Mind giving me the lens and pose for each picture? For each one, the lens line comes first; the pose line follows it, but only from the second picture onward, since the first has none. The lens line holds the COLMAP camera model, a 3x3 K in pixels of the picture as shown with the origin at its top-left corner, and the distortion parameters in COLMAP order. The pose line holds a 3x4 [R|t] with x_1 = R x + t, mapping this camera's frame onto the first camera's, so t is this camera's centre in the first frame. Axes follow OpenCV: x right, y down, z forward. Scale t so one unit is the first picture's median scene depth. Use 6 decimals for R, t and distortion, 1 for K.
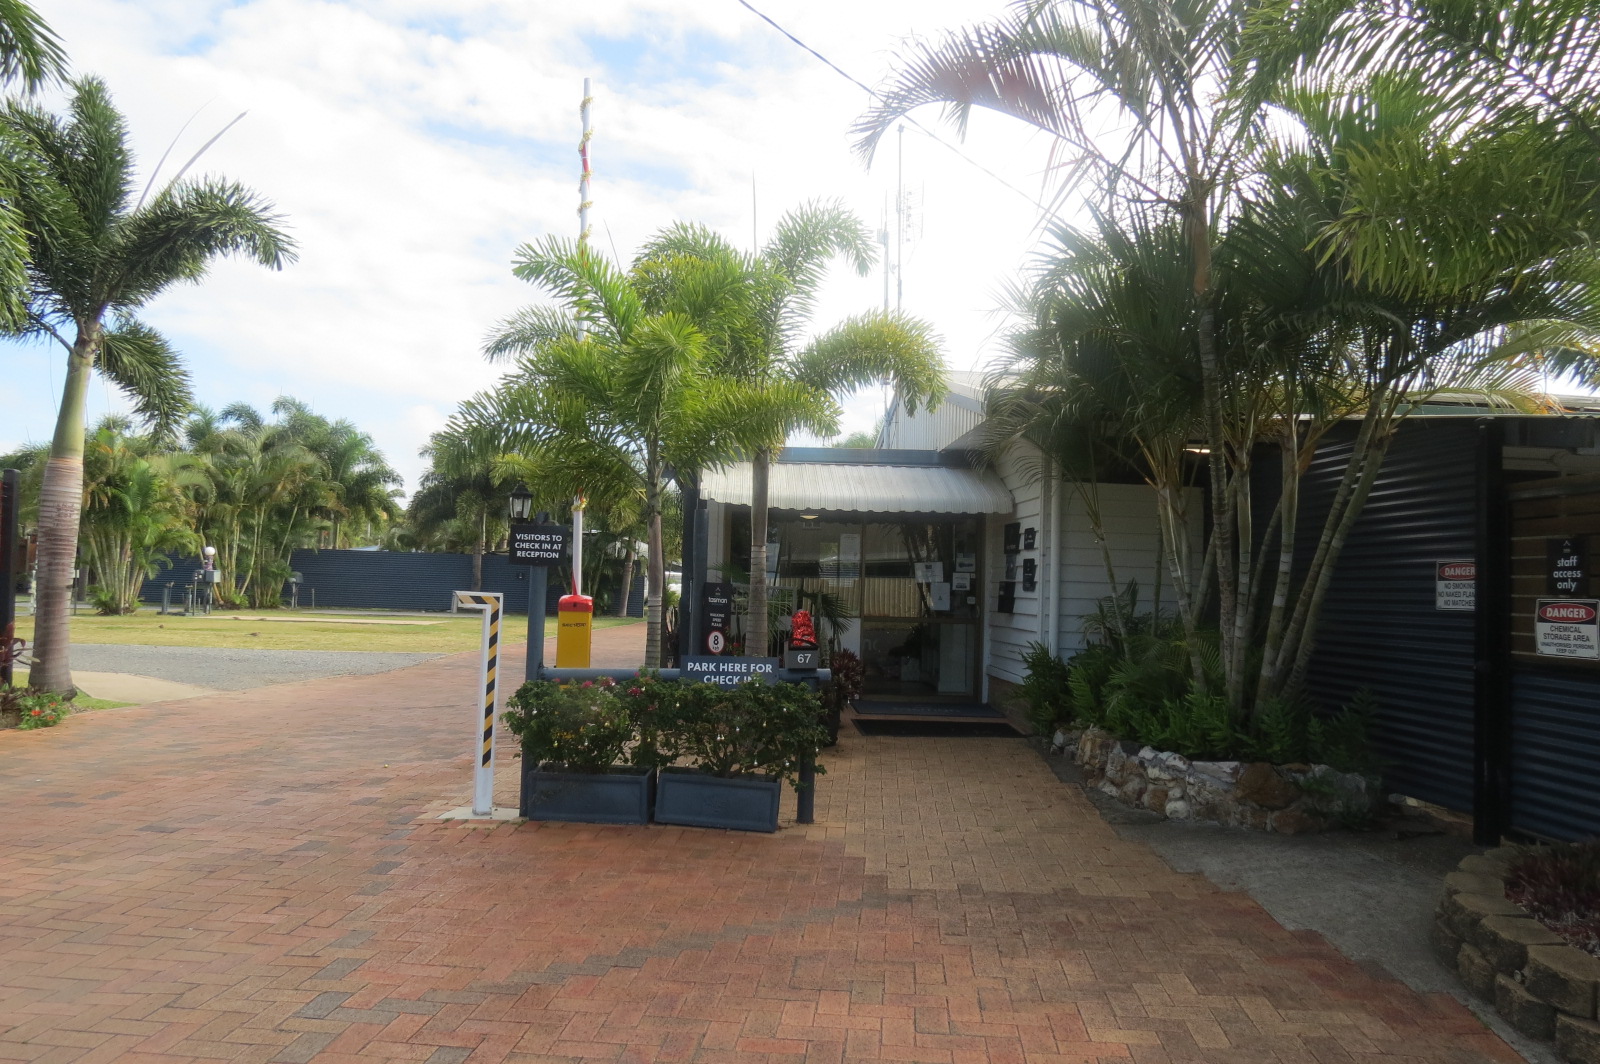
lens RADIAL K [[1124.5, 0, 797.0], [0, 1124.5, 530.6], [0, 0, 1]] dist [-0.042360, 0.024524]
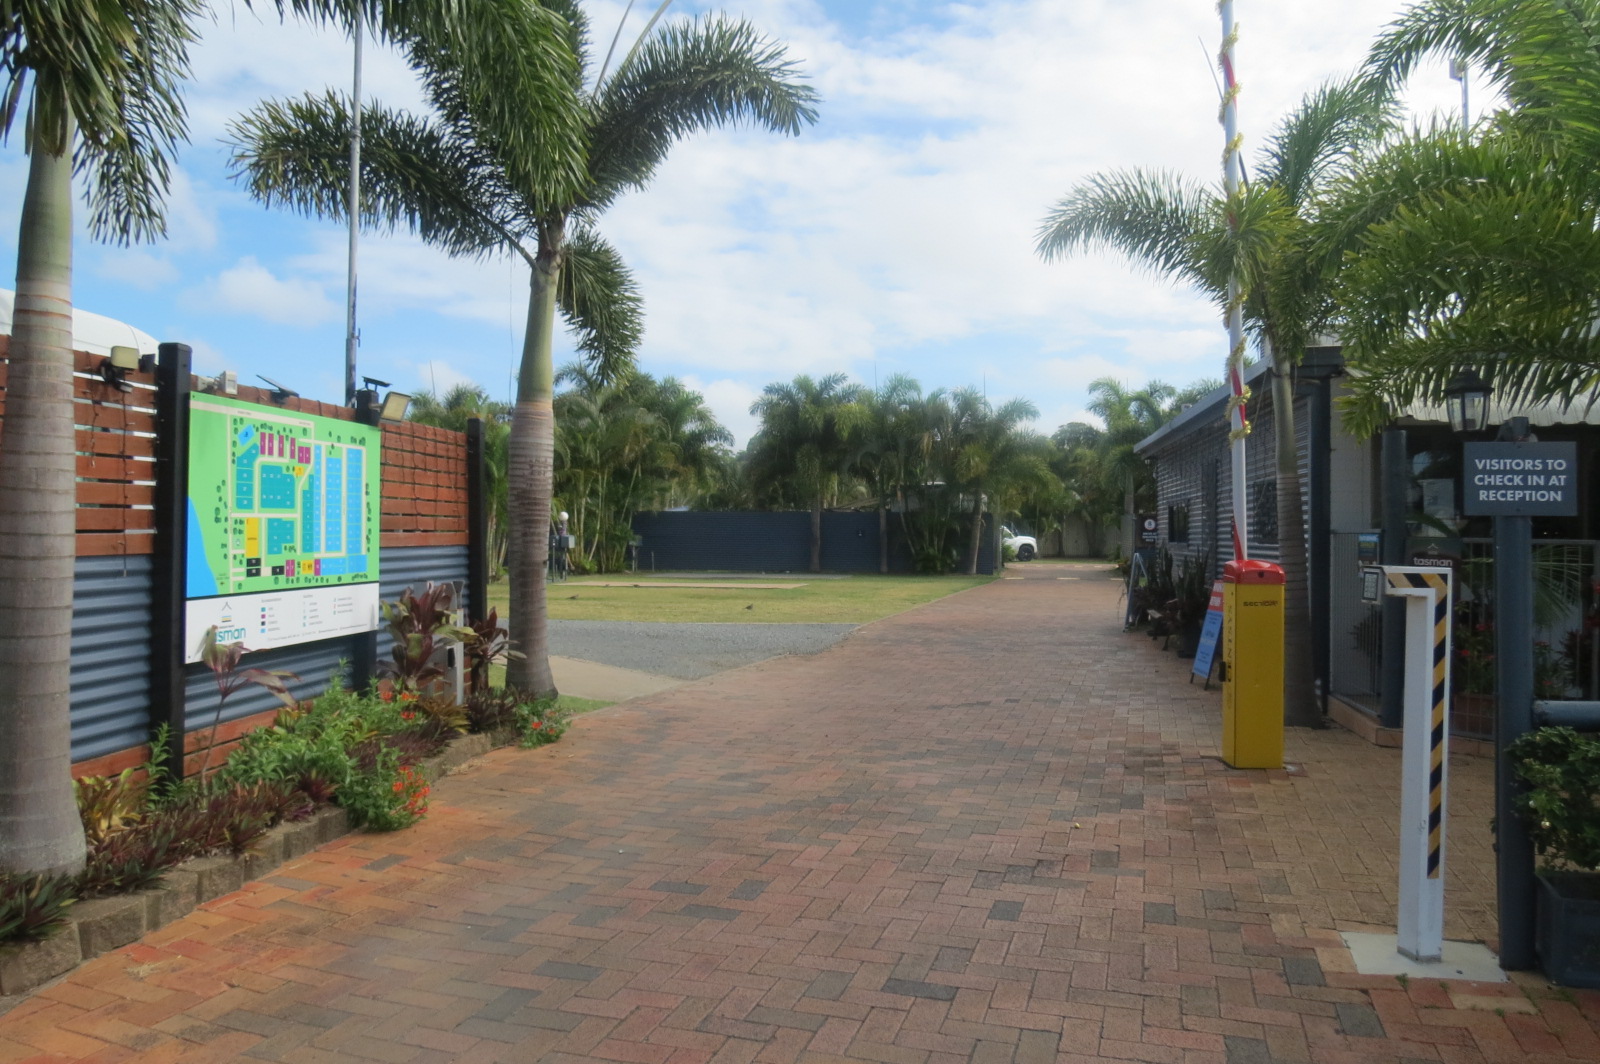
lens RADIAL K [[1124.5, 0, 797.0], [0, 1124.5, 530.6], [0, 0, 1]] dist [-0.042360, 0.024524]
pose [[0.972741, -0.024580, -0.230590, -0.287384], [0.034078, 0.998723, 0.037297, 0.003866], [0.229378, -0.044139, 0.972336, 0.249442]]
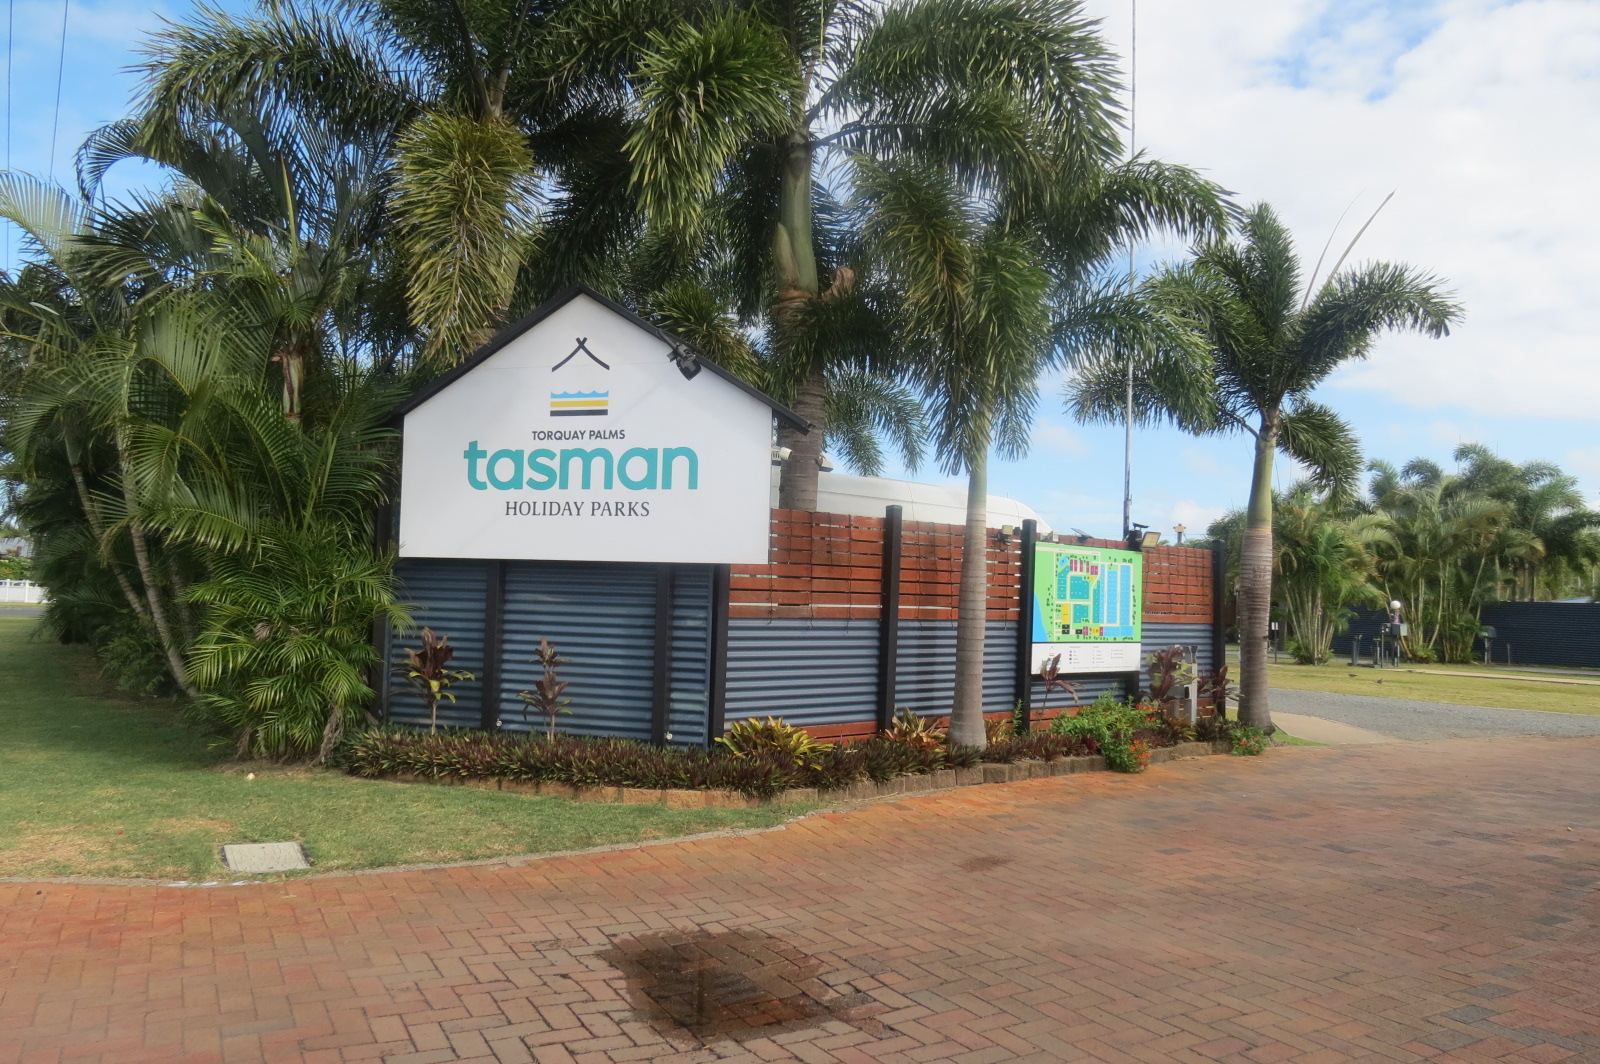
lens RADIAL K [[1124.5, 0, 797.0], [0, 1124.5, 530.6], [0, 0, 1]] dist [-0.042360, 0.024524]
pose [[0.555163, -0.060494, -0.829539, 0.053008], [0.020776, 0.998049, -0.058878, -0.002663], [0.831482, 0.015452, 0.555336, -0.066565]]
